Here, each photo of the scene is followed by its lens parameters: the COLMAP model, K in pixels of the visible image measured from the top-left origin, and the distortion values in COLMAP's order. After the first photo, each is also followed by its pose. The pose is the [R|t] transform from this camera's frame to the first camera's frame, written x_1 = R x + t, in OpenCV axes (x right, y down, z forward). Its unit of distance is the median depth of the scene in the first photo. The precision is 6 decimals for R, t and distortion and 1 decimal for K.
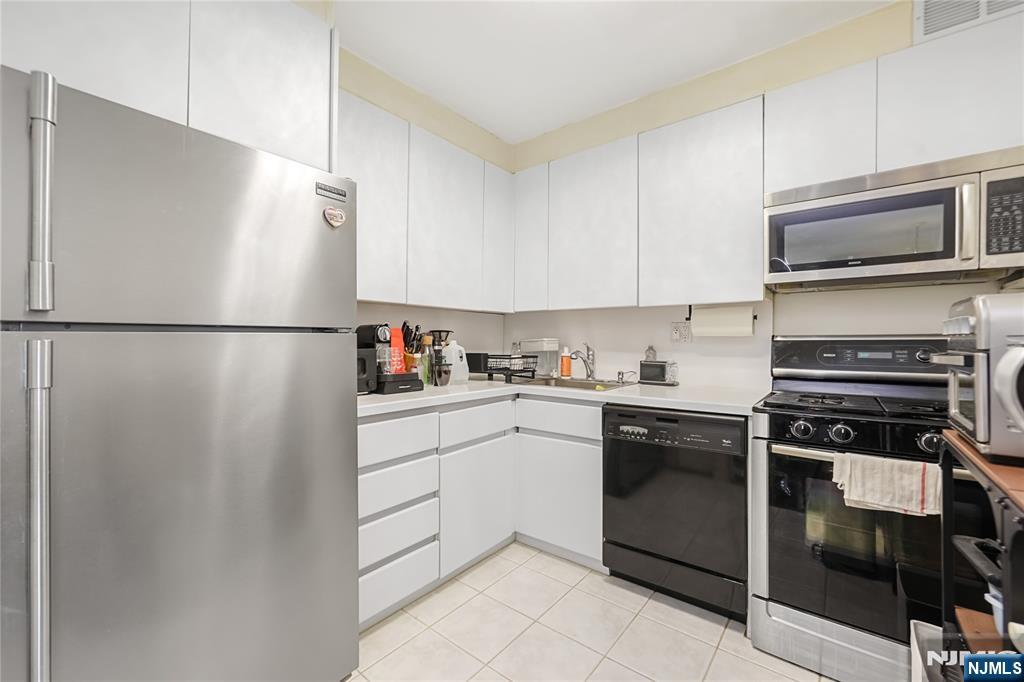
lens RADIAL K [[408.7, 0, 511.1], [0, 408.7, 346.1], [0, 0, 1]] dist [-0.000954, 0.000120]
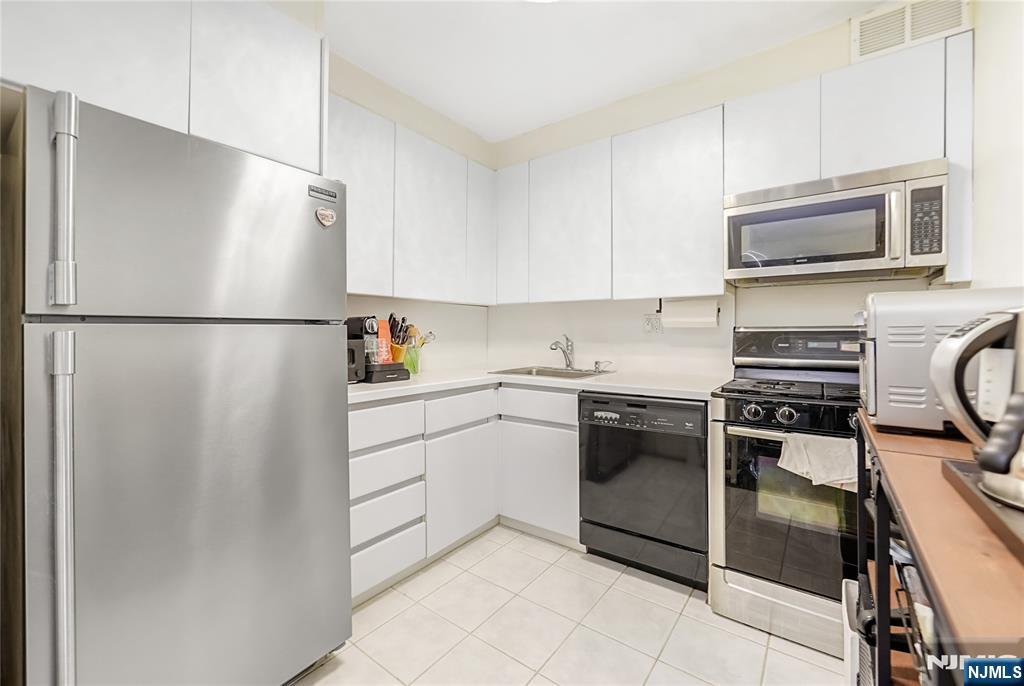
lens RADIAL K [[421.6, 0, 503.7], [0, 421.6, 346.9], [0, 0, 1]] dist [-0.021921, 0.011438]
pose [[0.999989, -0.000786, 0.004560, 0.027419], [0.000691, 0.999782, 0.020863, 0.003139], [-0.004575, -0.020860, 0.999772, -0.100800]]
